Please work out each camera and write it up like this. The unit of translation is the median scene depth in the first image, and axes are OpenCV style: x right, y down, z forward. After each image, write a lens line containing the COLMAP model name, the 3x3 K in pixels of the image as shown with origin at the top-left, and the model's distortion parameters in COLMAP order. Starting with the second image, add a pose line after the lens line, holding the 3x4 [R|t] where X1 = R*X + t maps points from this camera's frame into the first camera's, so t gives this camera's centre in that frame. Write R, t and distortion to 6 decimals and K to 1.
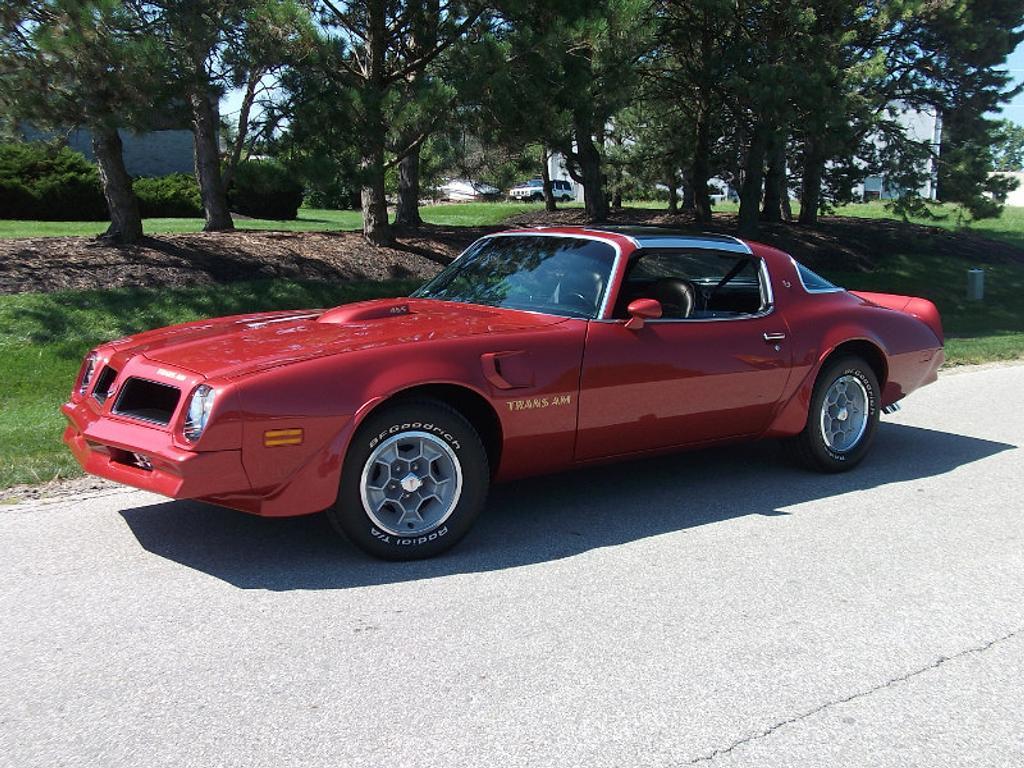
lens RADIAL K [[1149.5, 0, 511.7], [0, 1149.5, 386.6], [0, 0, 1]] dist [0.018761, 0.000000]
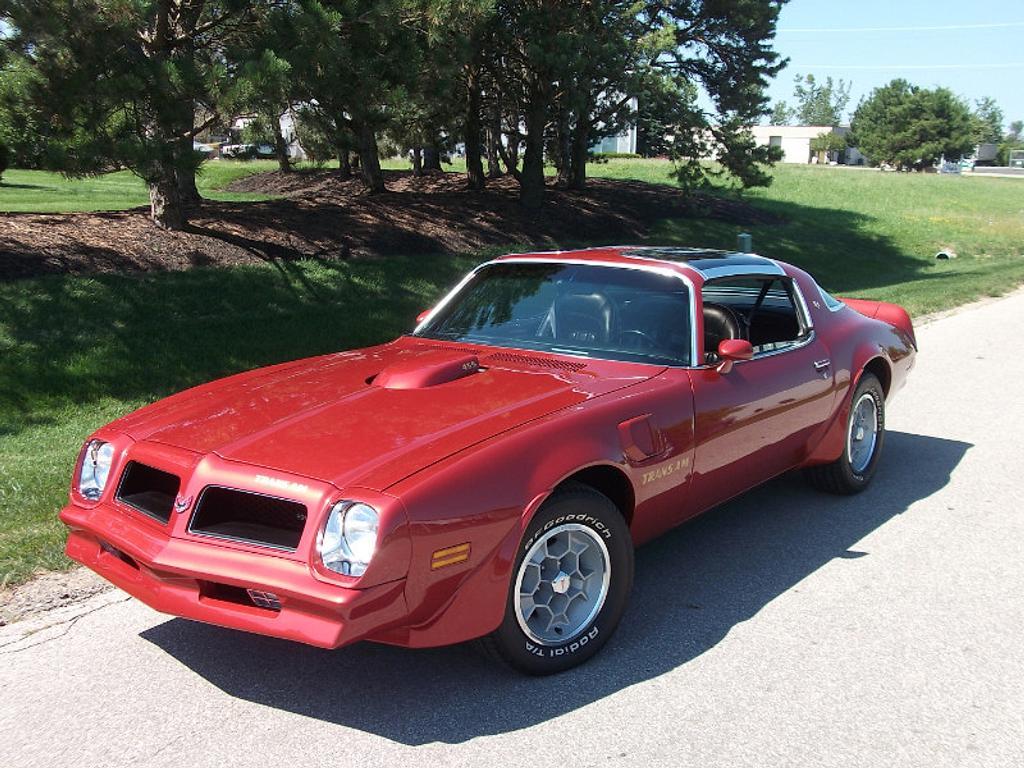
lens RADIAL K [[1149.5, 0, 510.5], [0, 1149.5, 373.8], [0, 0, 1]] dist [0.018761, 0.000000]
pose [[0.963846, -0.056817, 0.260332, -0.274903], [0.048319, 0.998073, 0.038930, -0.086959], [-0.262042, -0.024943, 0.964734, 0.152504]]
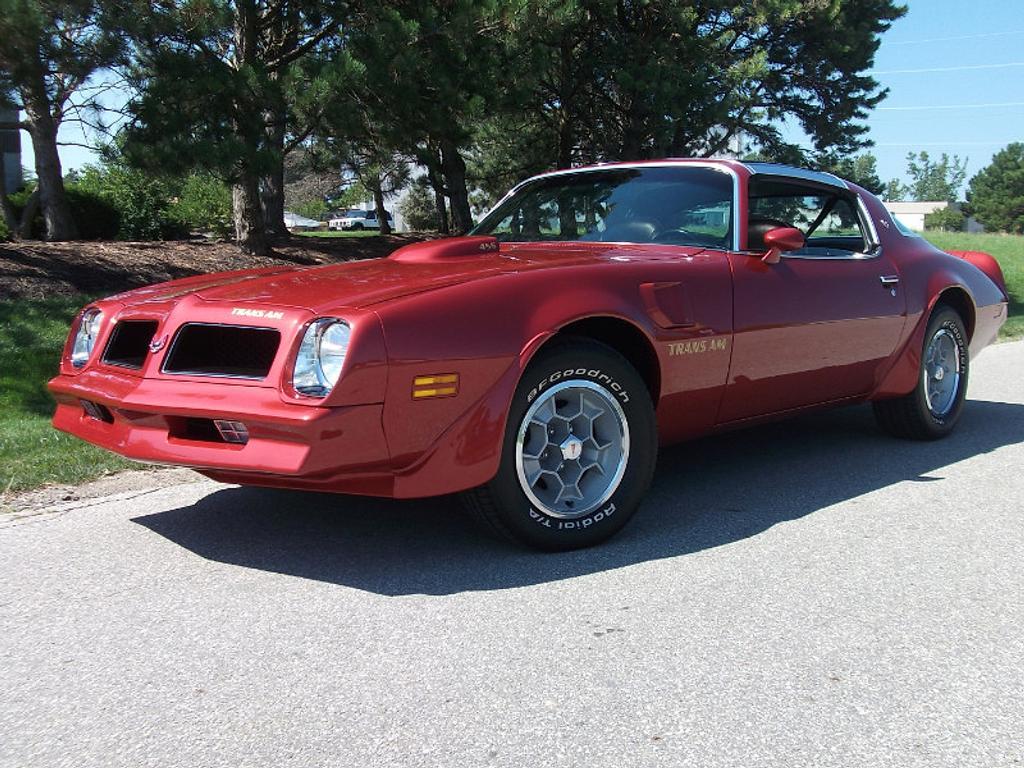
lens RADIAL K [[1149.5, 0, 511.5], [0, 1149.5, 394.0], [0, 0, 1]] dist [0.018761, 0.000000]
pose [[0.984346, -0.038749, 0.171934, -0.209816], [0.043632, 0.998742, -0.024713, 0.052684], [-0.170760, 0.031828, 0.984798, 0.201870]]
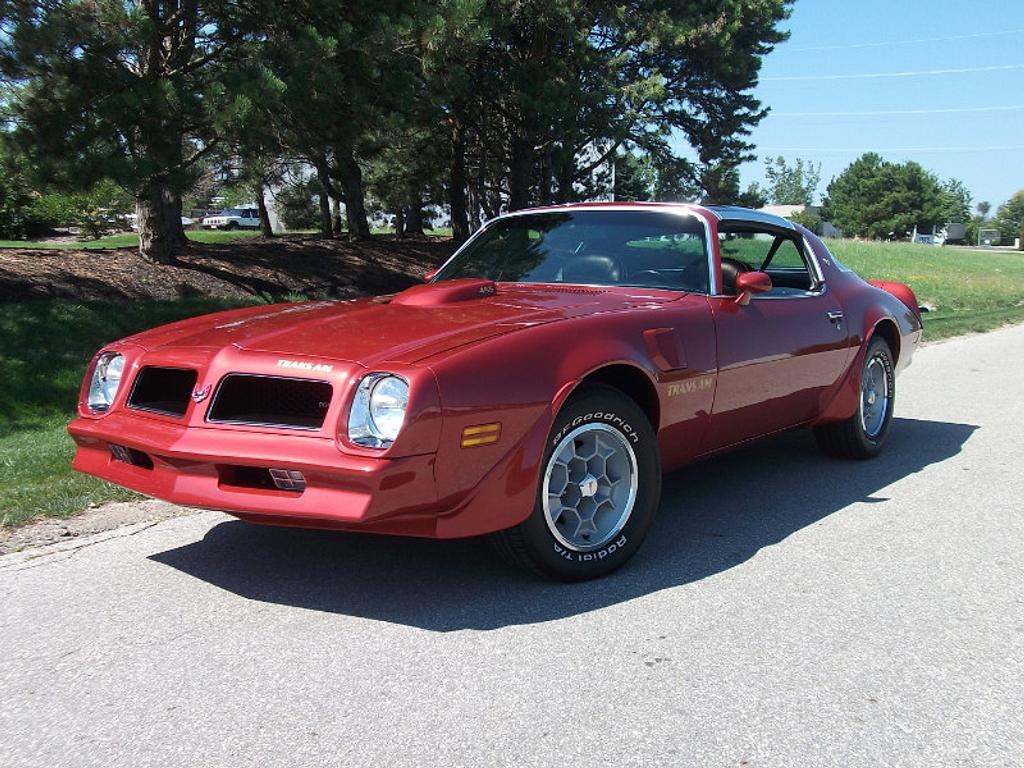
lens RADIAL K [[1149.5, 0, 511.3], [0, 1149.5, 382.3], [0, 0, 1]] dist [0.018761, 0.000000]
pose [[0.957954, -0.042994, 0.283683, -0.303969], [0.052487, 0.998284, -0.025947, 0.022503], [-0.282081, 0.039746, 0.958567, 0.175821]]
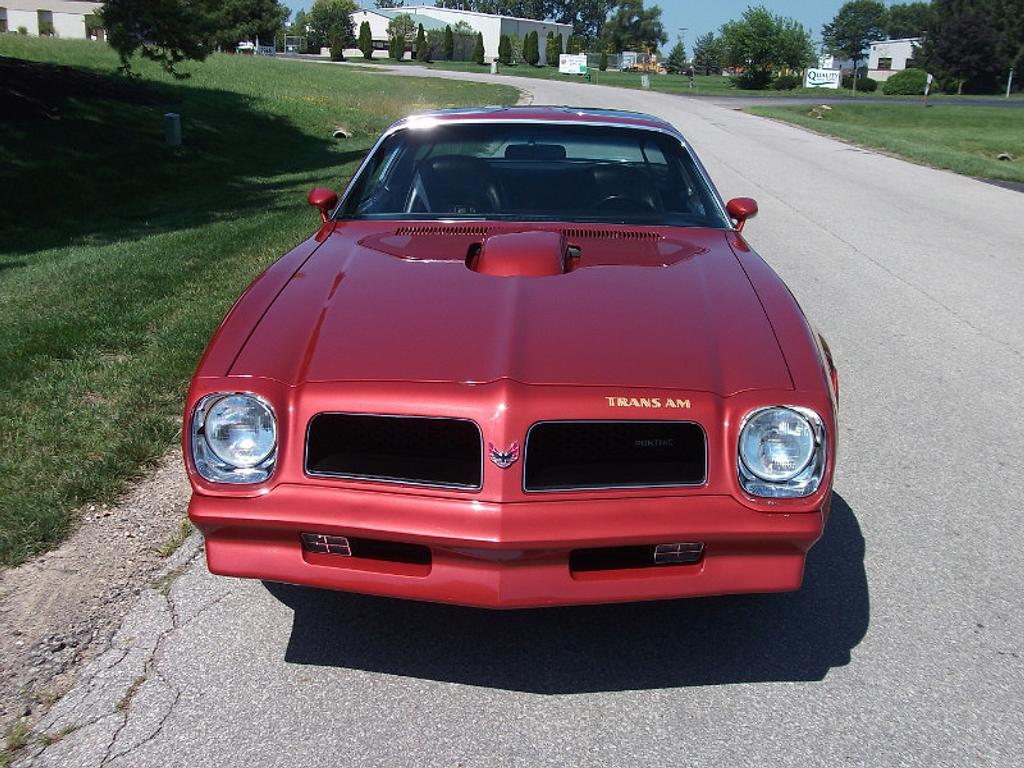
lens RADIAL K [[1149.5, 0, 518.1], [0, 1149.5, 378.2], [0, 0, 1]] dist [0.018761, 0.000000]
pose [[0.627603, -0.205228, 0.750996, -0.626957], [0.099761, 0.977877, 0.183859, -0.111165], [-0.772115, -0.040471, 0.634193, 0.534029]]
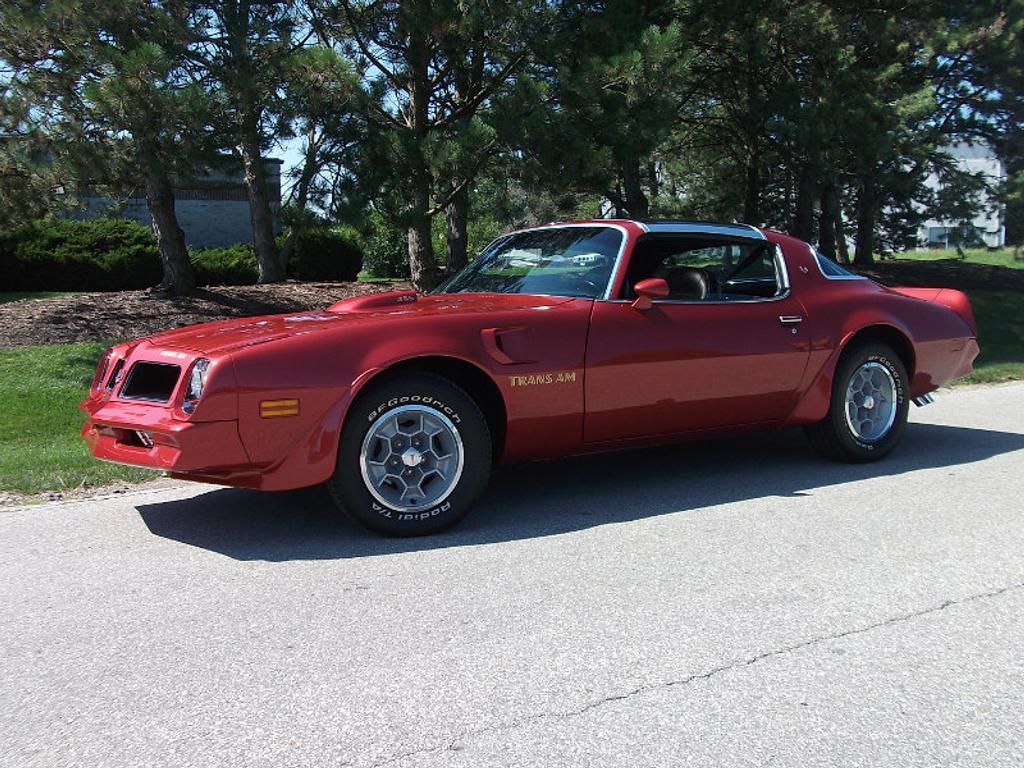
lens RADIAL K [[1149.5, 0, 511.7], [0, 1149.5, 391.6], [0, 0, 1]] dist [0.018761, 0.000000]
pose [[0.997729, -0.029223, -0.060693, 0.049301], [0.025667, 0.997953, -0.058568, 0.070994], [0.062281, 0.056877, 0.996437, 0.008808]]
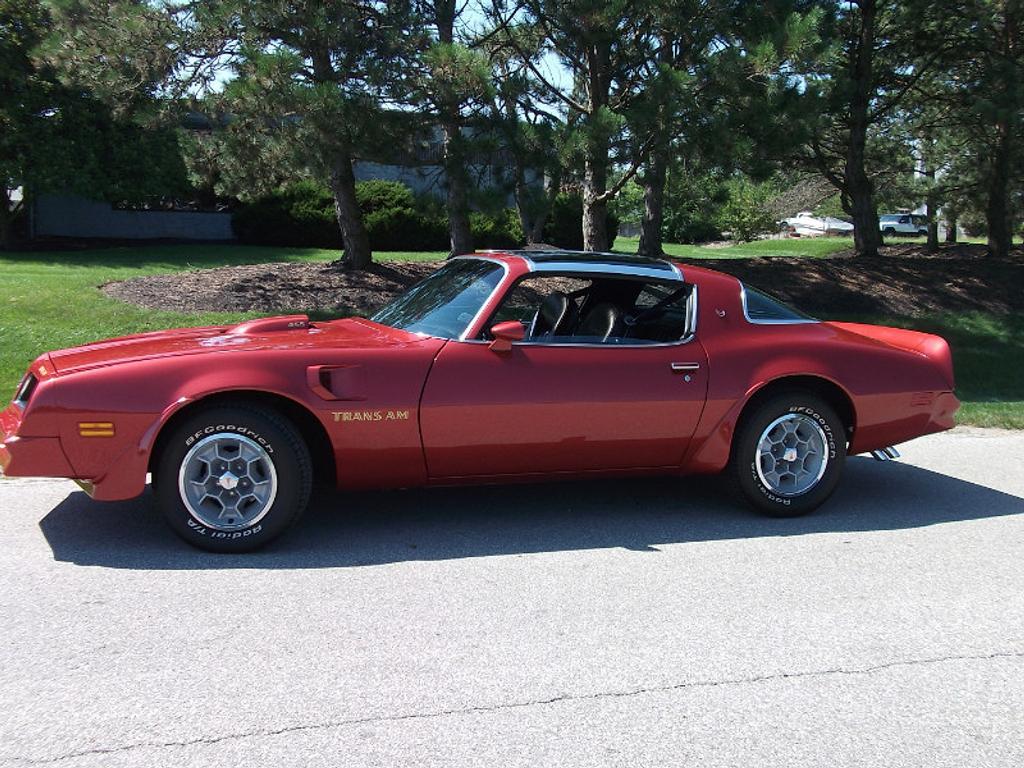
lens RADIAL K [[1149.5, 0, 506.0], [0, 1149.5, 389.1], [0, 0, 1]] dist [0.018761, 0.000000]
pose [[0.942241, 0.049607, -0.331243, 0.415454], [-0.058907, 0.998100, -0.018090, 0.001477], [0.329716, 0.036558, 0.943372, 0.052374]]
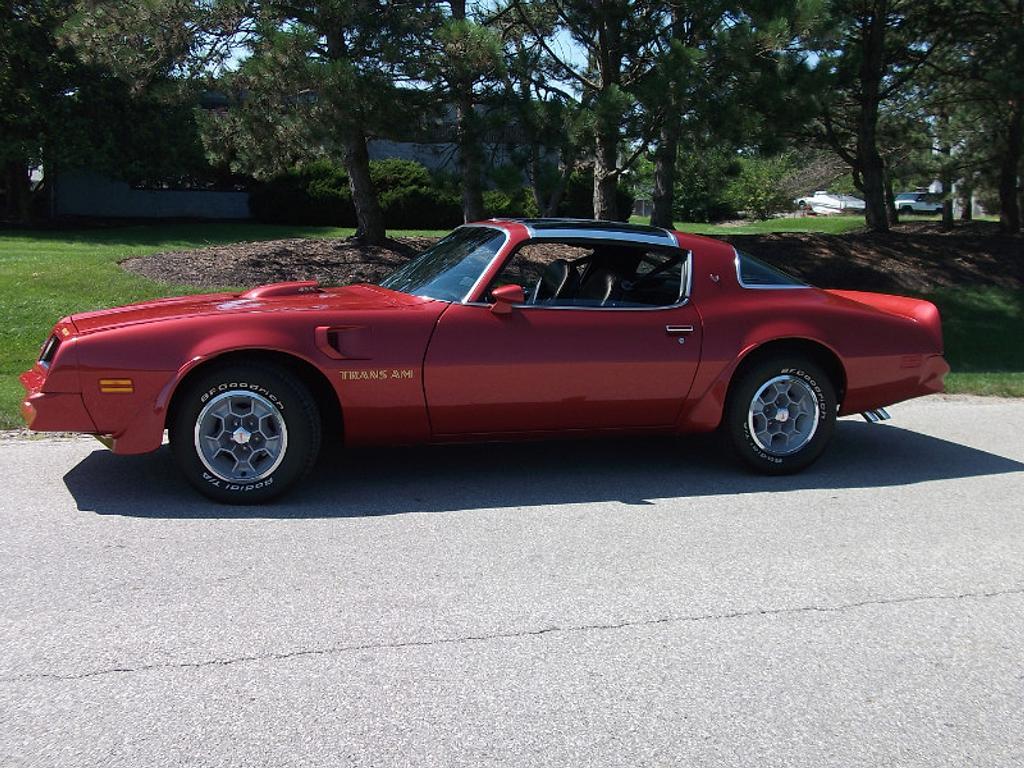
lens RADIAL K [[1149.5, 0, 503.8], [0, 1149.5, 388.4], [0, 0, 1]] dist [0.018761, 0.000000]
pose [[0.936346, 0.055836, -0.346611, 0.443532], [-0.059983, 0.998199, -0.001240, 0.018370], [0.345918, 0.021952, 0.938008, 0.019340]]
